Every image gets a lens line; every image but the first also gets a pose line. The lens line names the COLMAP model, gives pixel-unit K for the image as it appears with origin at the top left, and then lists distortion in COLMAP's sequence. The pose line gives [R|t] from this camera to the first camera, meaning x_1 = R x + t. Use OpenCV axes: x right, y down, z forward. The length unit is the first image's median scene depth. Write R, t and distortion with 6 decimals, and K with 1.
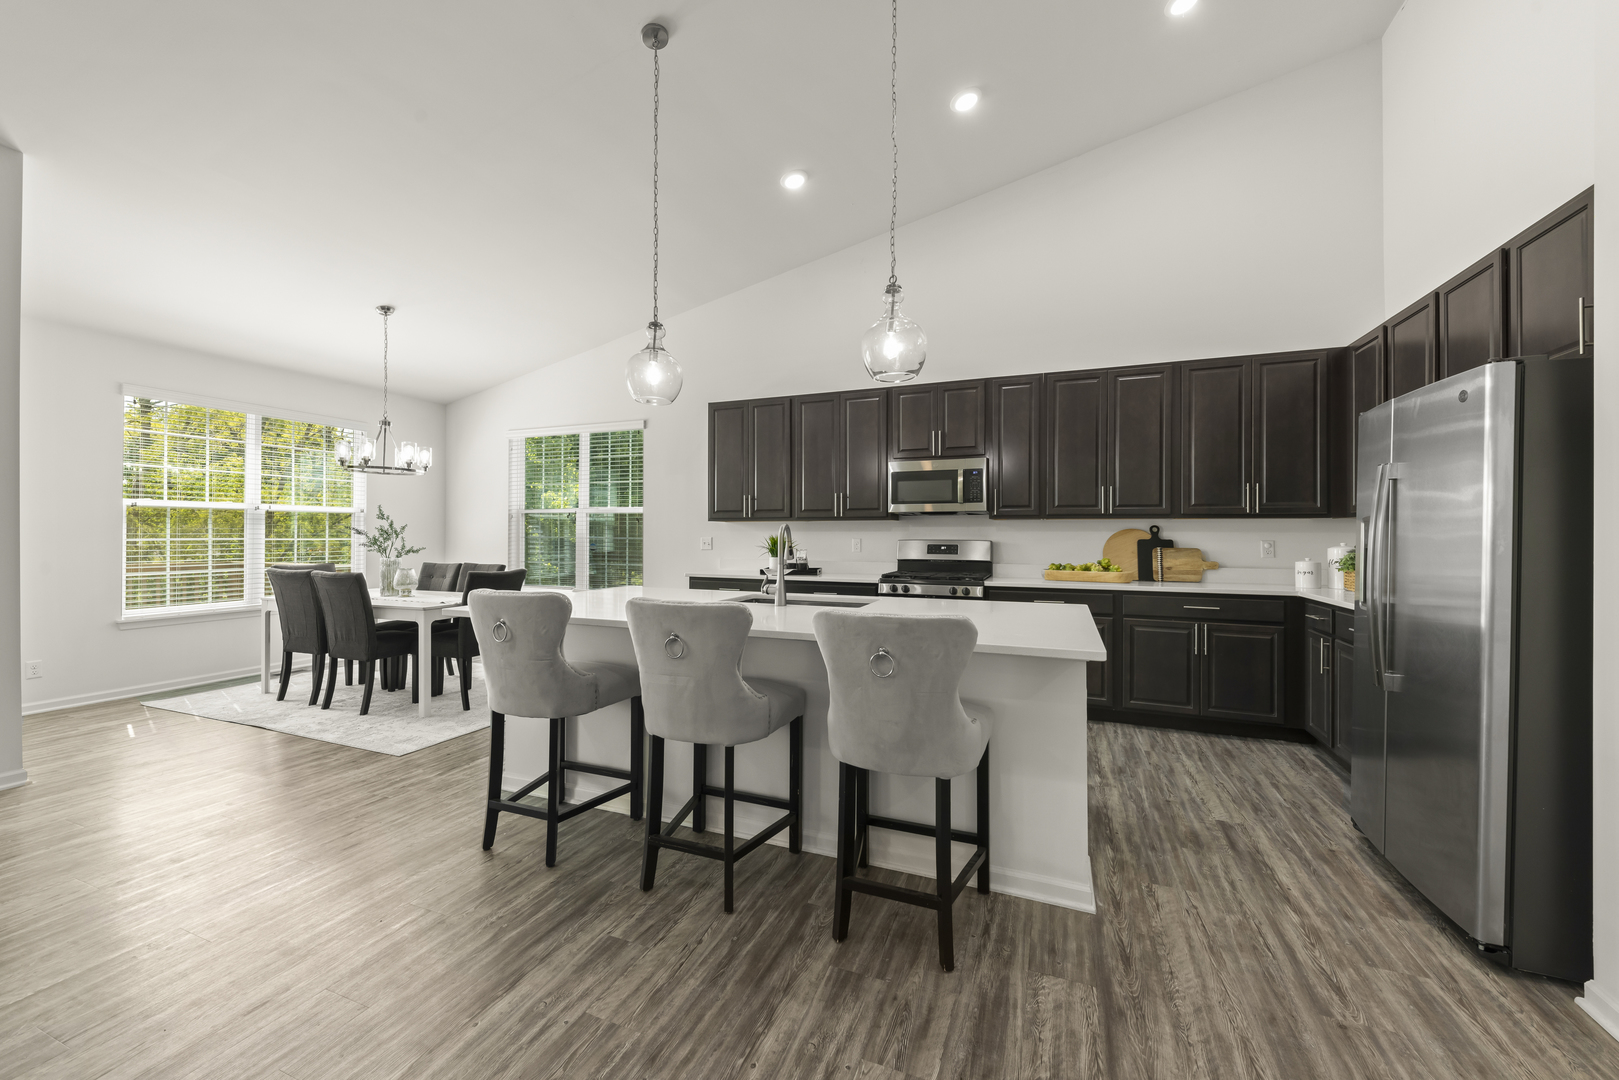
lens RADIAL K [[624.2, 0, 817.0], [0, 624.2, 532.4], [0, 0, 1]] dist [-0.002620, -0.001193]
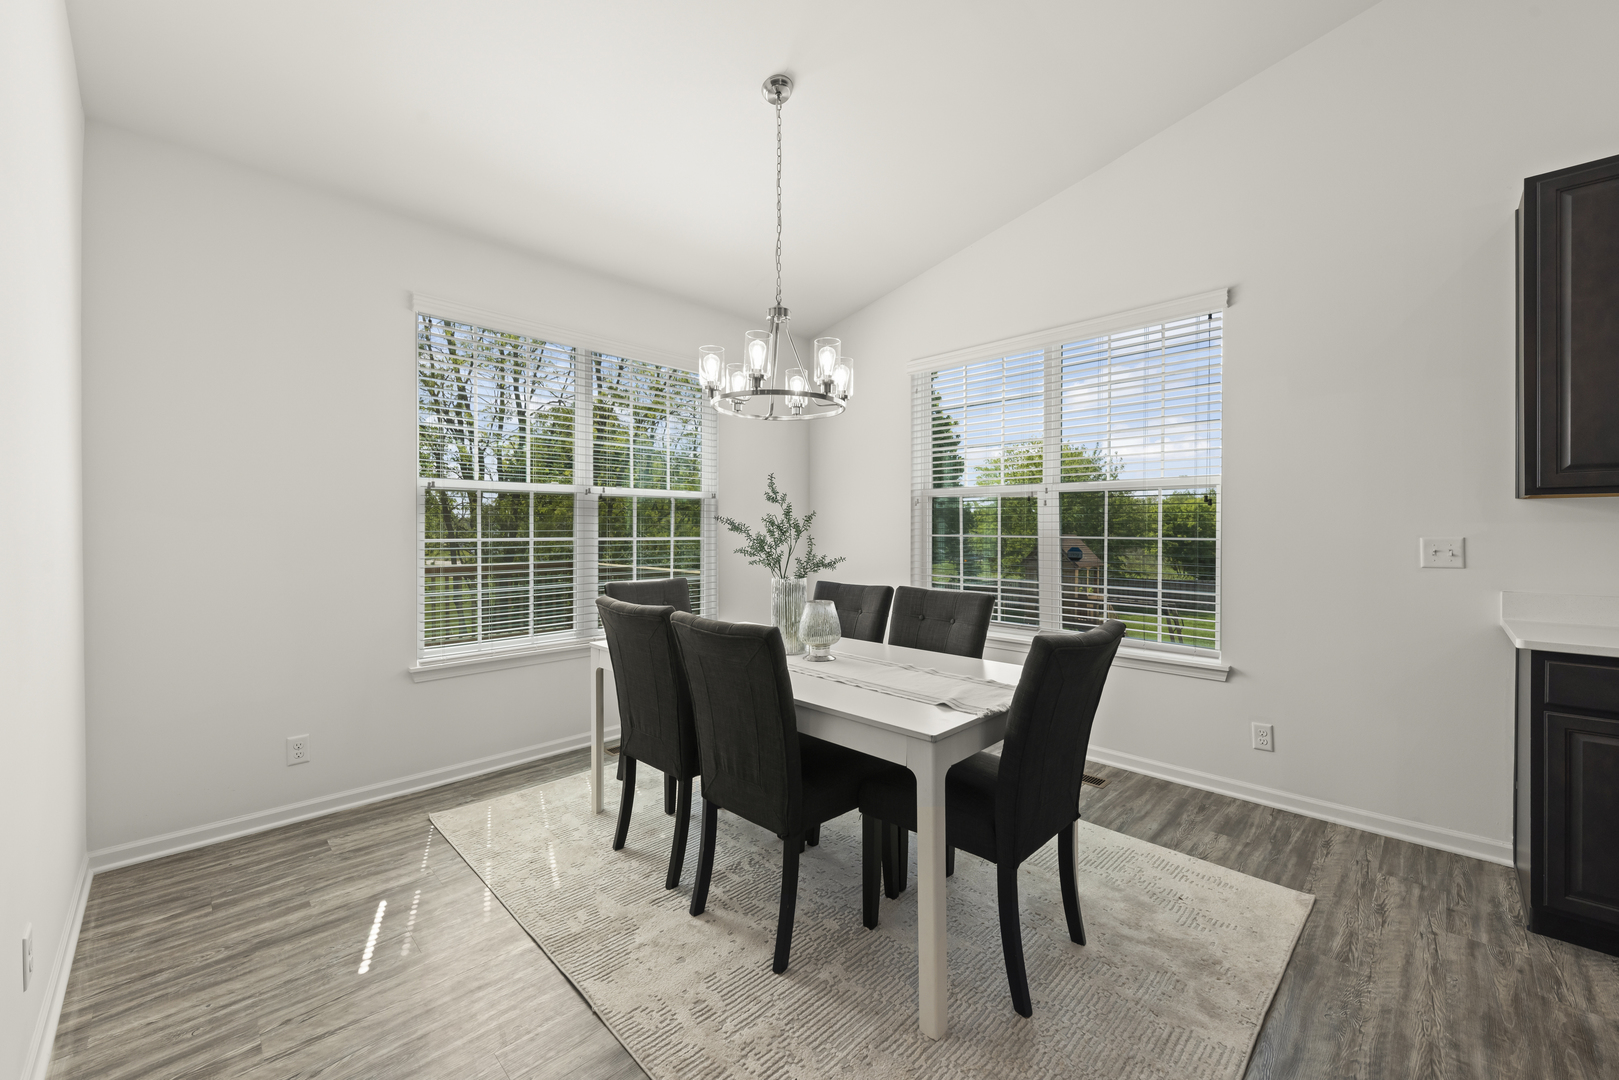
lens RADIAL K [[624.2, 0, 804.0], [0, 624.2, 536.0], [0, 0, 1]] dist [-0.002620, -0.001193]
pose [[0.913681, 0.001399, -0.406430, -0.484042], [0.002544, 0.999955, 0.009160, 0.002585], [0.406424, -0.009403, 0.913636, 0.561186]]
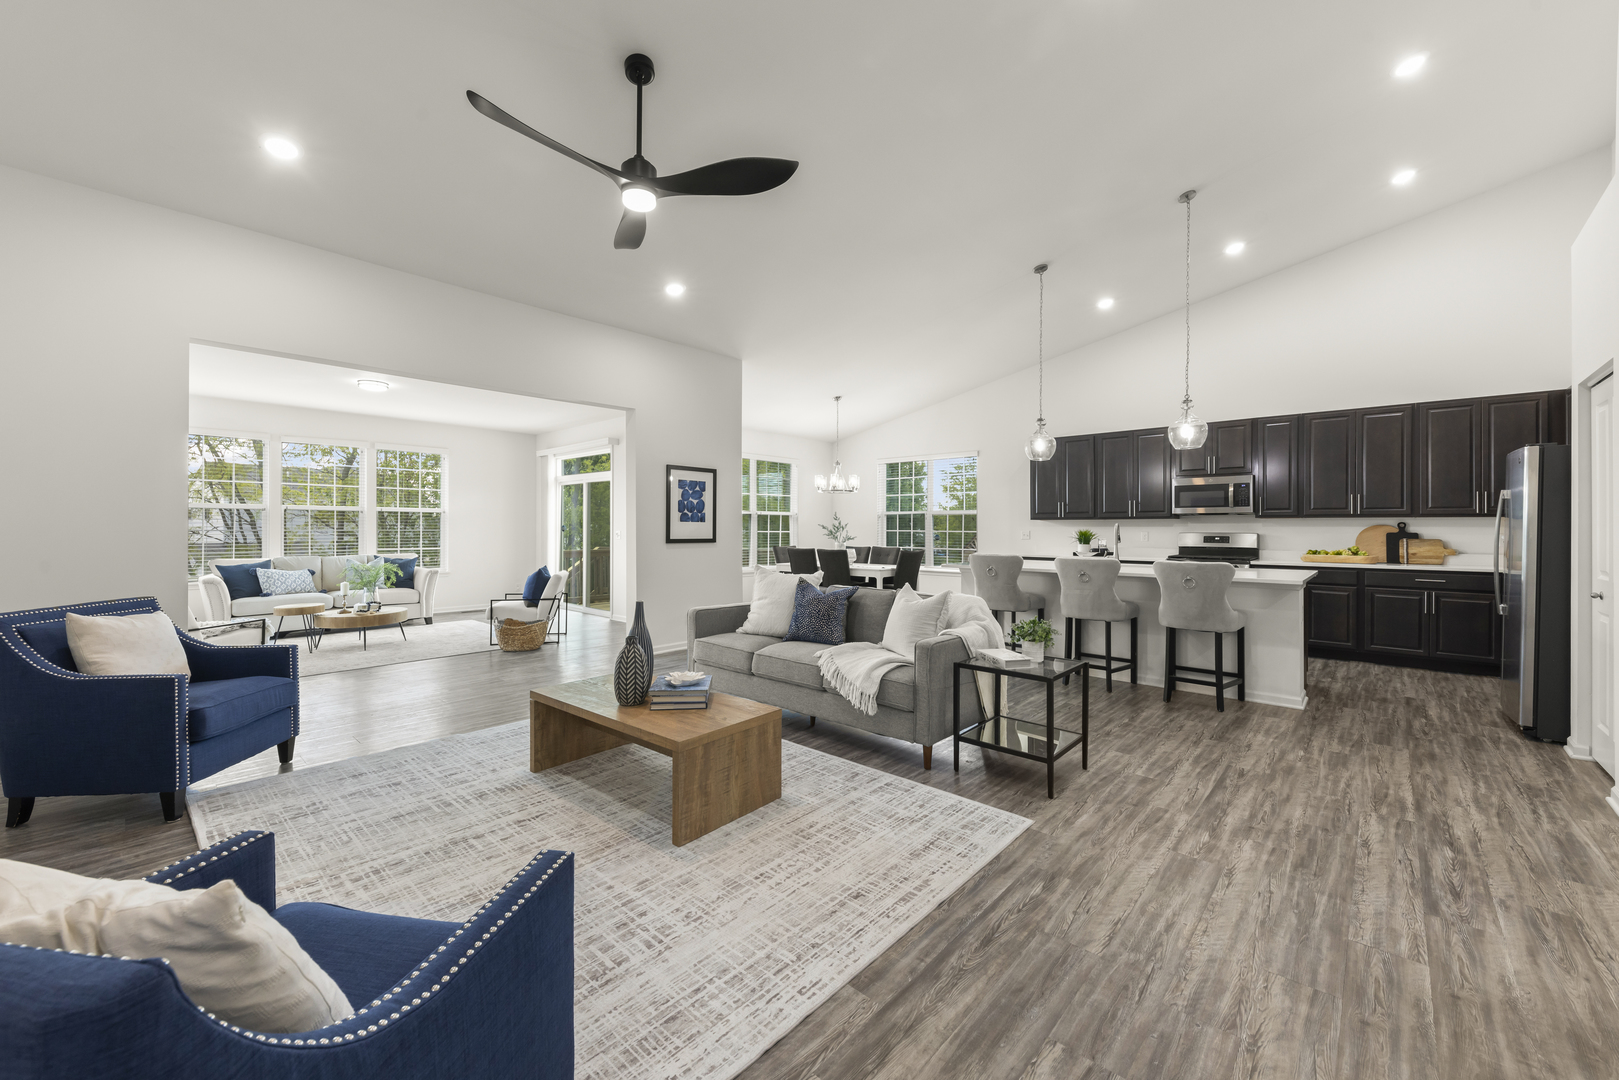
lens RADIAL K [[624.2, 0, 802.0], [0, 624.2, 528.0], [0, 0, 1]] dist [-0.002620, -0.001193]
pose [[0.927039, -0.000049, -0.374965, -0.140575], [0.001399, 0.999993, 0.003328, -0.004633], [0.374963, -0.003610, 0.927033, -0.666050]]
